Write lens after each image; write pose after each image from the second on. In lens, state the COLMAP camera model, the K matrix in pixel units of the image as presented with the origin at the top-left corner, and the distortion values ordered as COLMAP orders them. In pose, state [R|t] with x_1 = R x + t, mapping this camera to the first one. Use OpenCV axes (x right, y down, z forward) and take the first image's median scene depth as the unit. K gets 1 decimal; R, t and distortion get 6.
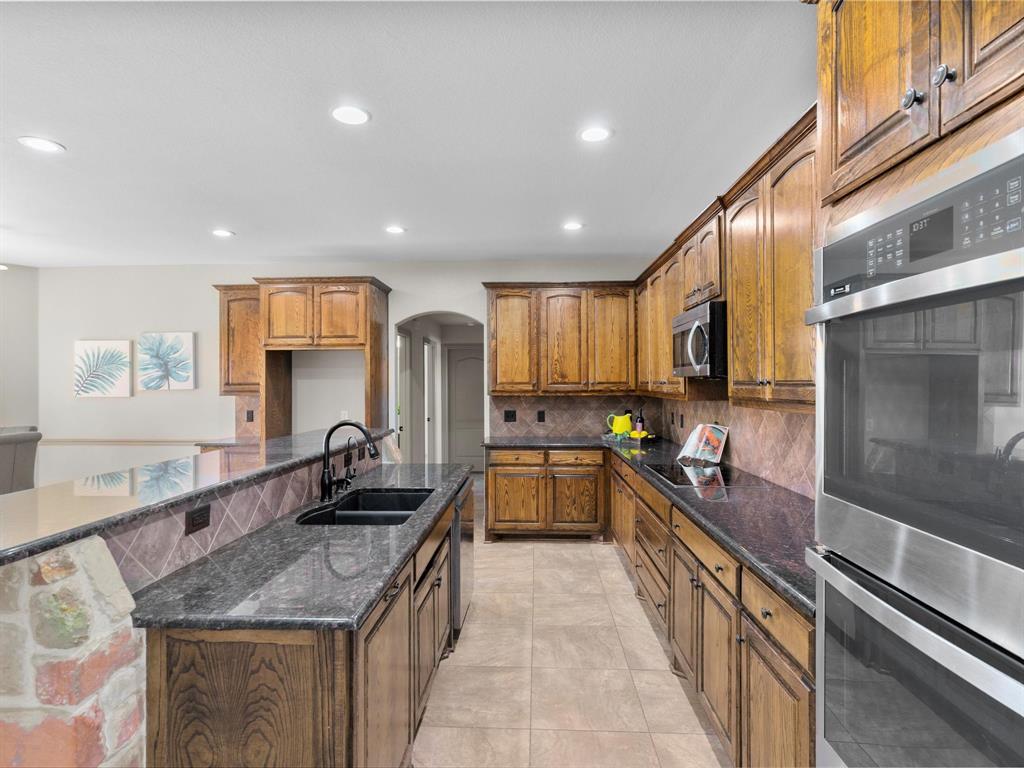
lens RADIAL K [[545.7, 0, 511.5], [0, 545.7, 380.4], [0, 0, 1]] dist [0.002652, 0.000877]
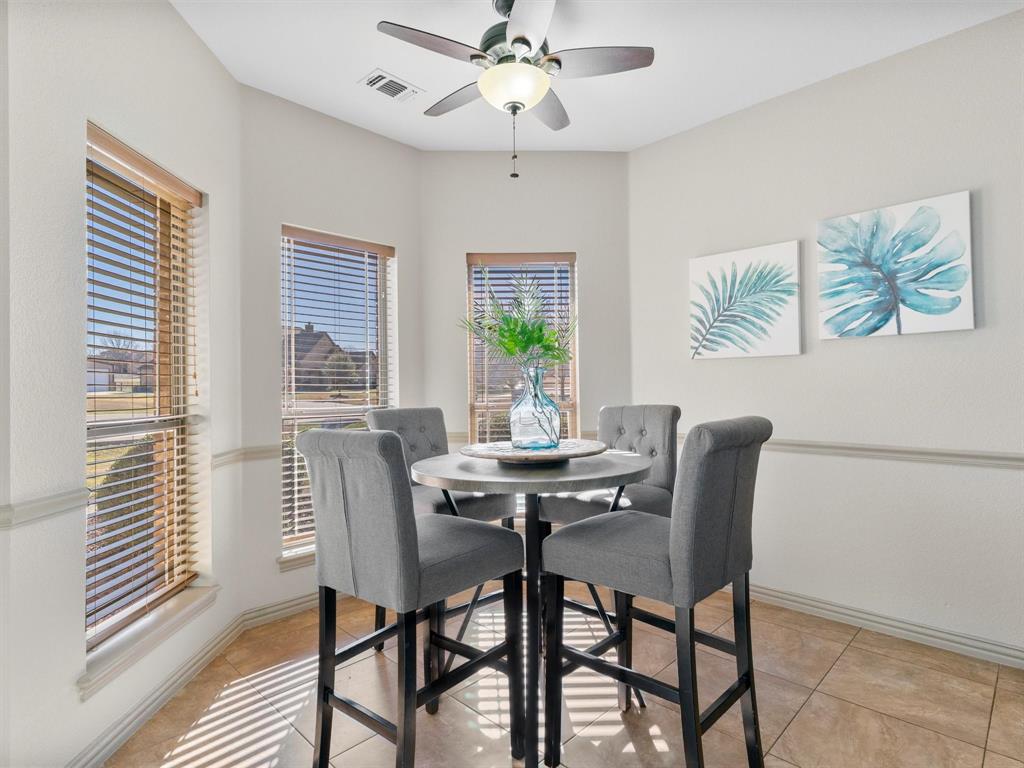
lens RADIAL K [[545.7, 0, 511.5], [0, 545.7, 380.4], [0, 0, 1]] dist [0.002652, 0.000877]
pose [[0.747095, -0.011170, -0.664624, -0.613541], [0.015422, 0.999881, 0.000530, 0.053020], [0.664539, -0.010646, 0.747178, 0.499574]]
